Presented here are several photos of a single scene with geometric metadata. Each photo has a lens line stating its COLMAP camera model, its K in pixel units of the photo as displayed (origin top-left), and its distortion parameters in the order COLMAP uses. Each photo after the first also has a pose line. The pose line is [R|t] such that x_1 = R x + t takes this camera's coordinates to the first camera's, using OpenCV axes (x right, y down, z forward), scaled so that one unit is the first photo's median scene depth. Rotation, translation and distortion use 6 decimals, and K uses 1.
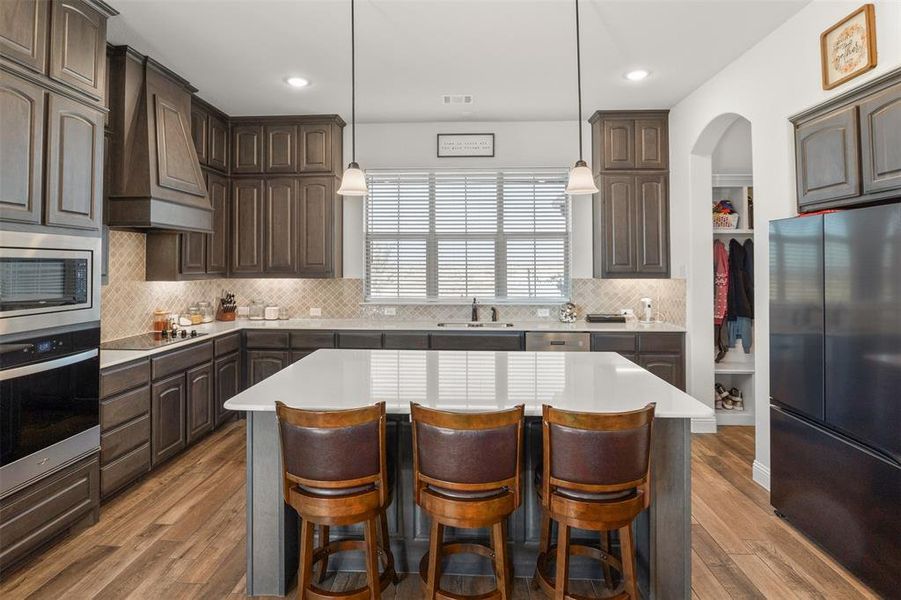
lens RADIAL K [[473.8, 0, 440.5], [0, 473.8, 253.2], [0, 0, 1]] dist [-0.008909, -0.003024]
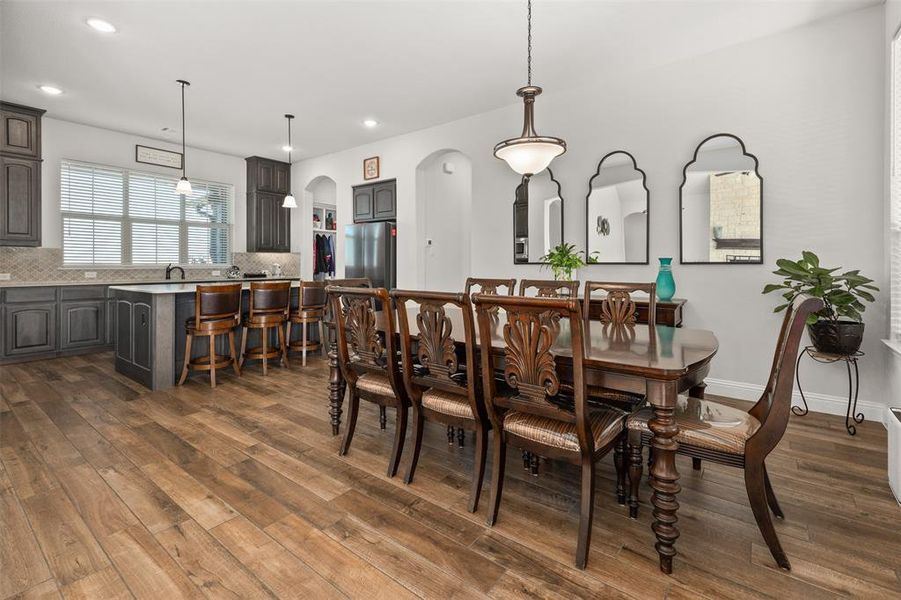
lens RADIAL K [[408.8, 0, 443.3], [0, 408.8, 264.7], [0, 0, 1]] dist [0.000656, 0.000799]
pose [[0.564544, 0.000273, 0.825403, -0.524156], [-0.022091, 0.999647, 0.014779, 0.064165], [-0.825107, -0.026577, 0.564351, -0.440975]]
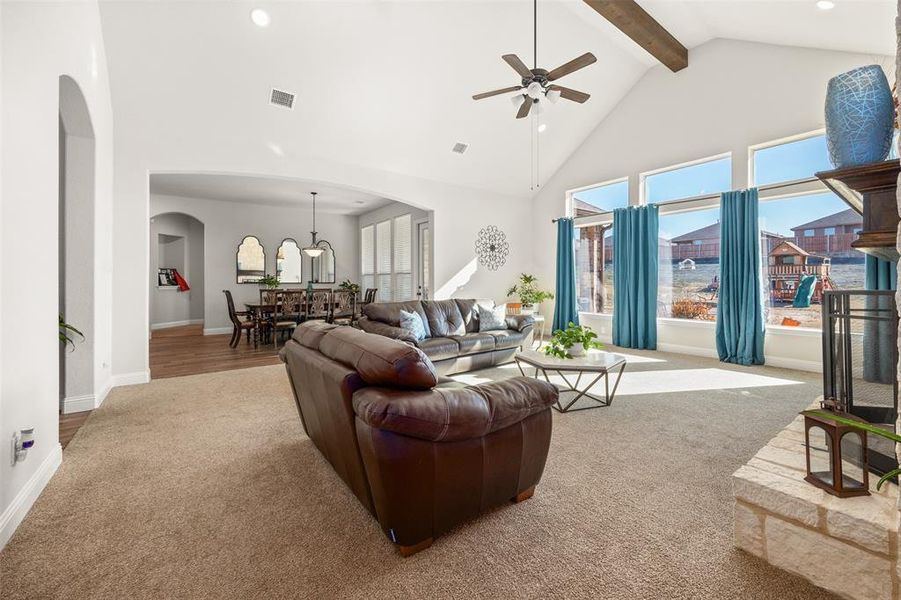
lens RADIAL K [[358.6, 0, 452.2], [0, 358.6, 282.2], [0, 0, 1]] dist [0.000640, -0.000810]
pose [[-0.648592, 0.005412, 0.761117, -1.631550], [-0.013831, 0.999726, -0.018894, 0.085847], [-0.761011, -0.022781, -0.648339, 0.333996]]
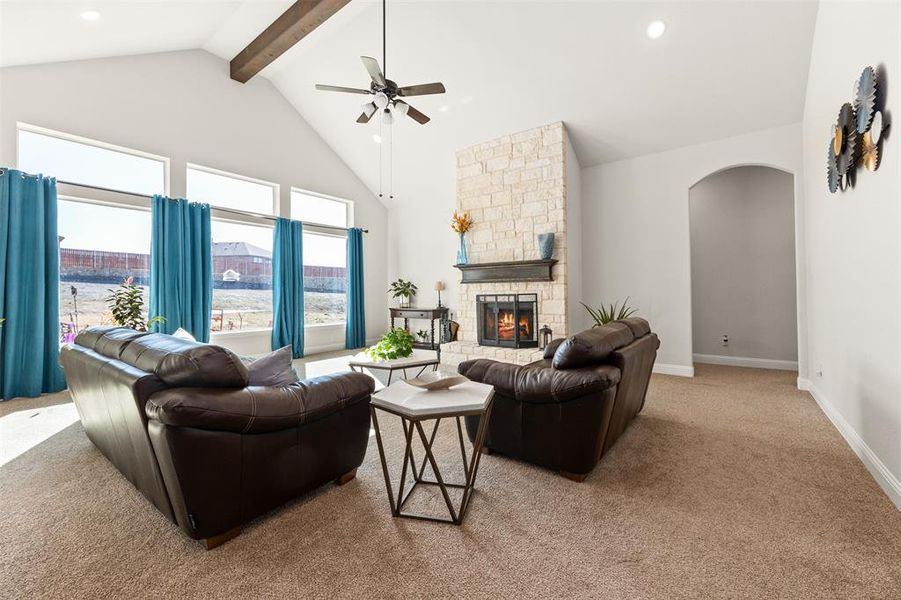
lens RADIAL K [[358.6, 0, 465.2], [0, 358.6, 287.2], [0, 0, 1]] dist [0.000640, -0.000810]
pose [[-0.540062, -0.010637, -0.841558, -0.603538], [0.027132, 0.999180, -0.030041, 0.088332], [0.841188, -0.039057, -0.539331, 0.249694]]
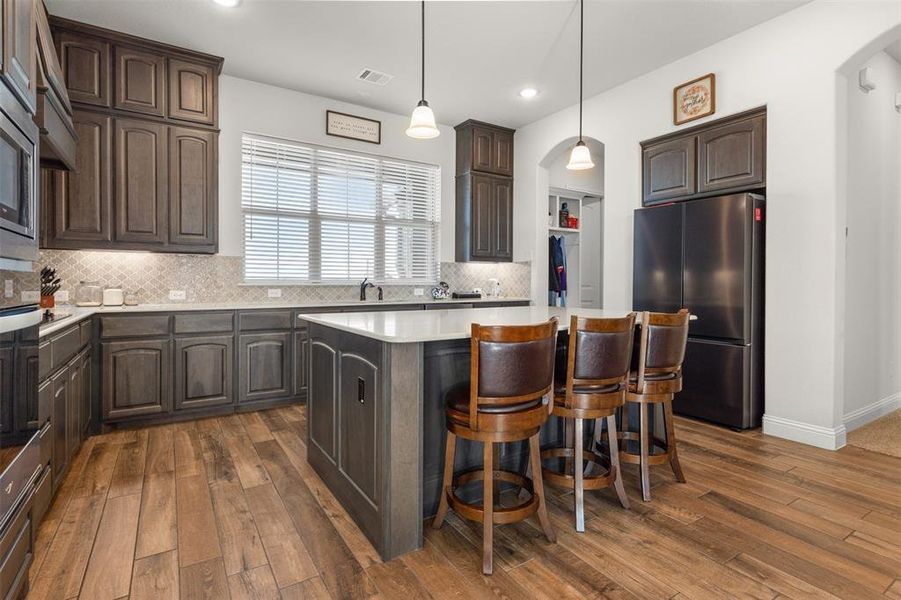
lens RADIAL K [[437.5, 0, 434.6], [0, 437.5, 284.5], [0, 0, 1]] dist [0.008354, 0.001385]
pose [[0.822254, -0.001023, 0.569120, -0.367036], [-0.017465, 0.999482, 0.027030, 0.085602], [-0.568853, -0.032166, 0.821810, 0.134952]]
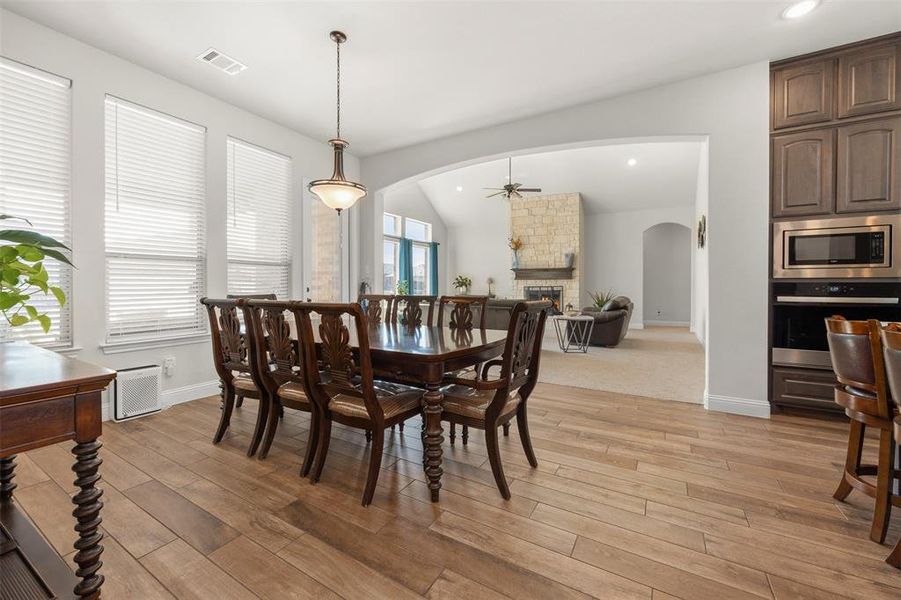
lens RADIAL K [[358.6, 0, 452.7], [0, 358.6, 287.0], [0, 0, 1]] dist [0.000640, -0.000810]
pose [[-0.453696, 0.003853, -0.891148, 0.418190], [0.020968, 0.999760, -0.006352, 0.086455], [0.890910, -0.021567, -0.453668, 0.199008]]
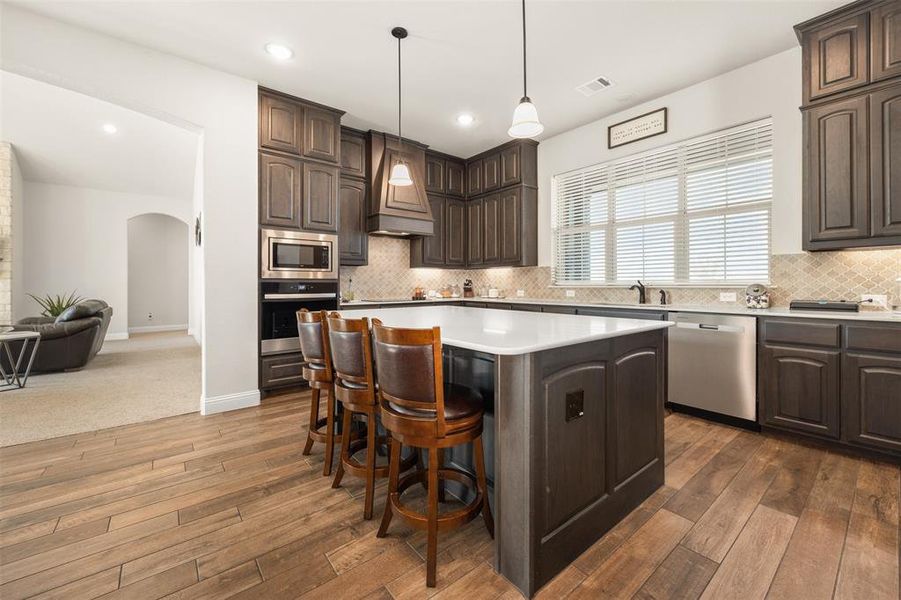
lens RADIAL K [[358.6, 0, 458.3], [0, 358.6, 283.1], [0, 0, 1]] dist [0.000640, -0.000810]
pose [[0.684365, -0.003220, -0.729133, 0.381475], [0.021469, 0.999646, 0.015736, 0.085340], [0.728824, -0.026423, 0.684191, 0.214255]]
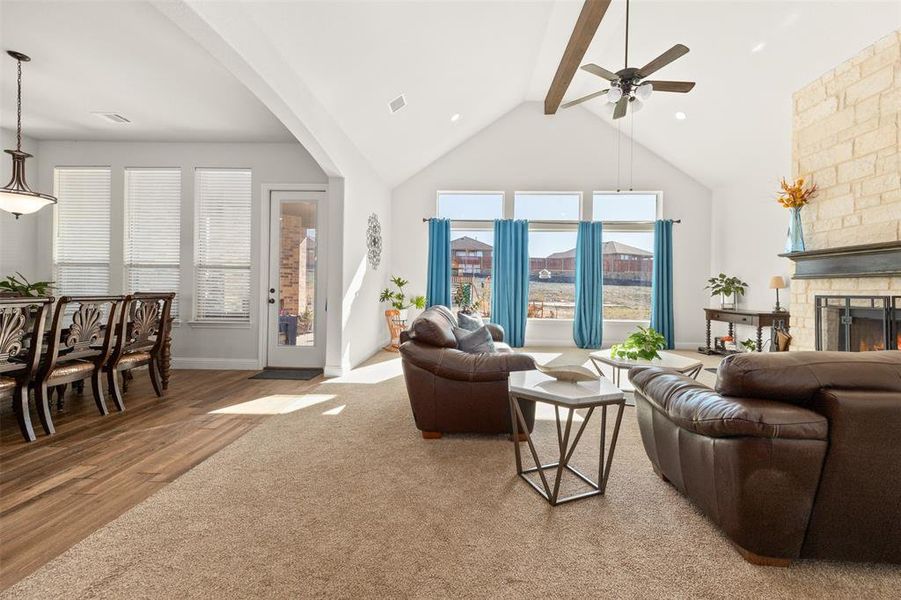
lens RADIAL K [[358.6, 0, 455.6], [0, 358.6, 290.9], [0, 0, 1]] dist [0.000640, -0.000810]
pose [[-0.999604, -0.012217, -0.025345, -0.790814], [-0.011788, 0.999786, -0.017014, 0.091934], [0.025547, -0.016709, -0.999534, 0.431857]]
